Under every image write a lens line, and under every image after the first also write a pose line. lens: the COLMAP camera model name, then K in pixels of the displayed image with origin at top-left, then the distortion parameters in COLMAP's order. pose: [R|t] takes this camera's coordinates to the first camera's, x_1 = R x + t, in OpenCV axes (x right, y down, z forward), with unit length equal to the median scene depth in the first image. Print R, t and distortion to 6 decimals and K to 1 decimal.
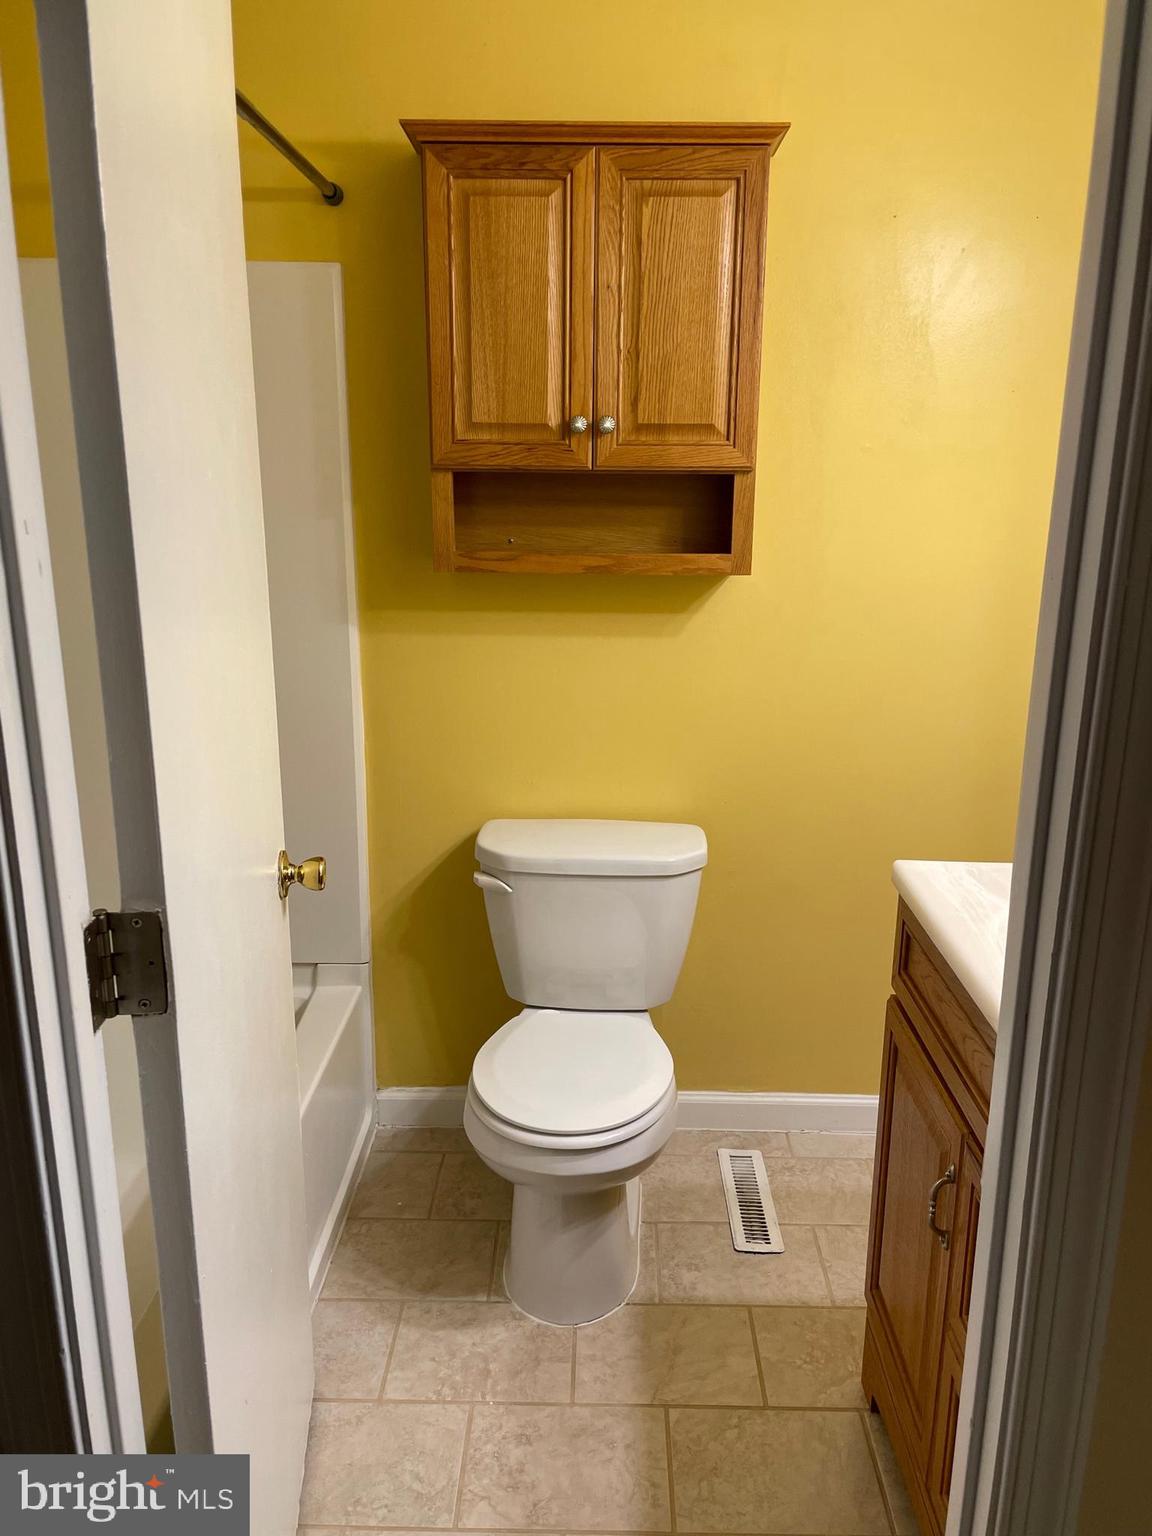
lens RADIAL K [[1160.0, 0, 578.5], [0, 1160.0, 775.2], [0, 0, 1]] dist [0.074181, -0.111562]
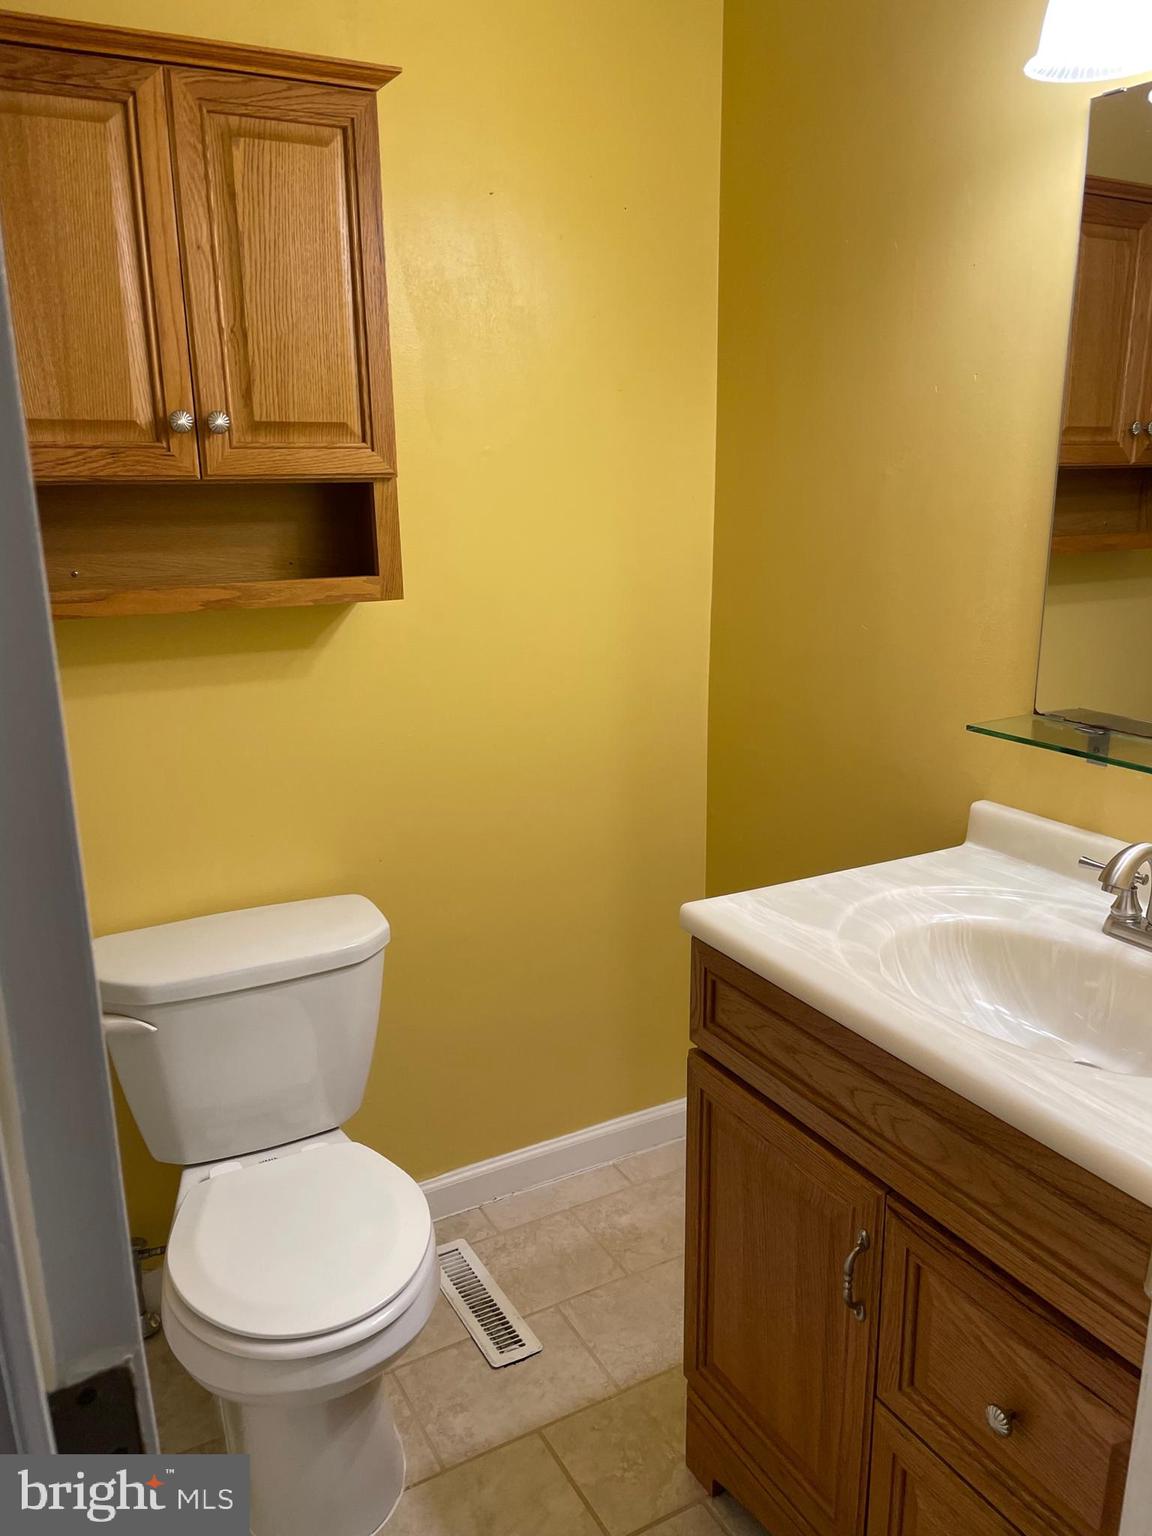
lens RADIAL K [[1160.0, 0, 573.4], [0, 1160.0, 777.3], [0, 0, 1]] dist [0.074181, -0.111562]
pose [[0.864930, -0.146295, 0.480098, -0.180800], [0.145634, 0.988575, 0.038867, -0.059118], [-0.480299, 0.036302, 0.876353, 0.199915]]
